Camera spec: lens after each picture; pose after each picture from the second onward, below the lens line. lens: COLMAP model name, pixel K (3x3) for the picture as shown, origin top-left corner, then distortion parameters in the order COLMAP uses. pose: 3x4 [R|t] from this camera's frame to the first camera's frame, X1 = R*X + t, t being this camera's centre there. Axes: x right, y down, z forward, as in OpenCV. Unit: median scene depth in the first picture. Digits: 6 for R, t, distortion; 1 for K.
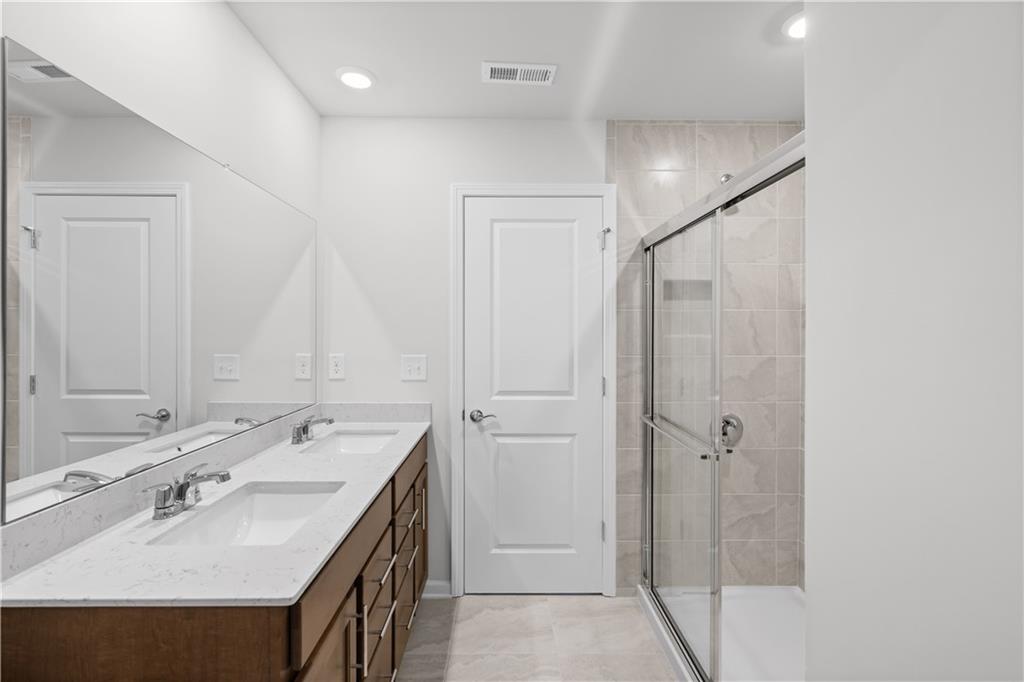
lens RADIAL K [[467.2, 0, 509.8], [0, 467.2, 336.5], [0, 0, 1]] dist [-0.007596, 0.003662]
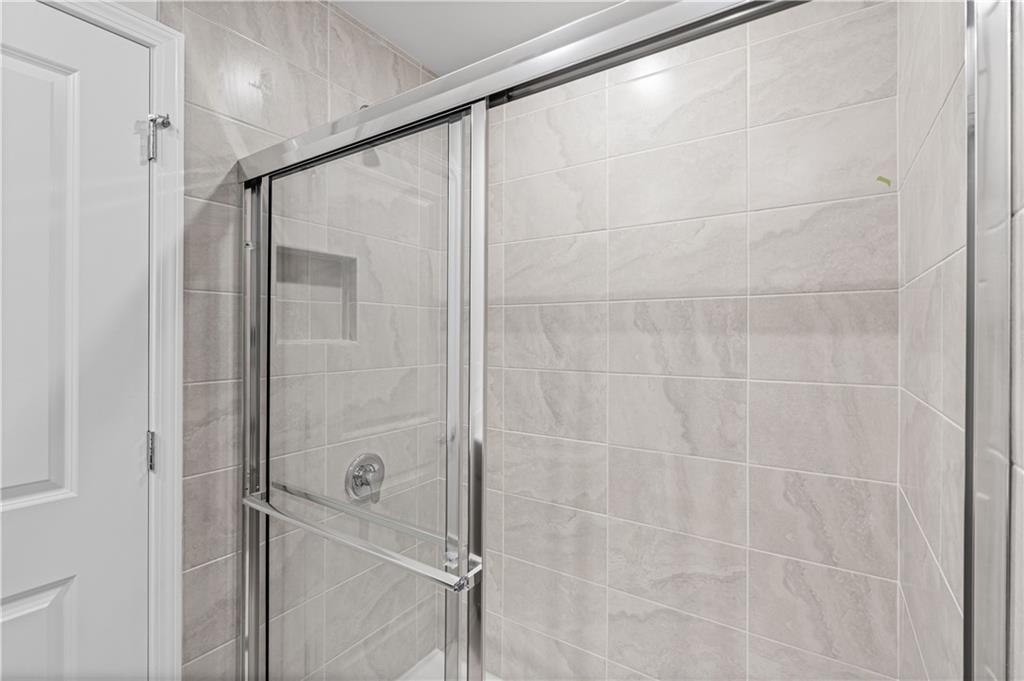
lens RADIAL K [[467.2, 0, 507.0], [0, 467.2, 333.8], [0, 0, 1]] dist [-0.007596, 0.003662]
pose [[0.584919, 0.003519, 0.811084, 0.029704], [-0.000076, 0.999991, -0.004285, -0.009293], [-0.811092, 0.002445, 0.584914, 0.434418]]
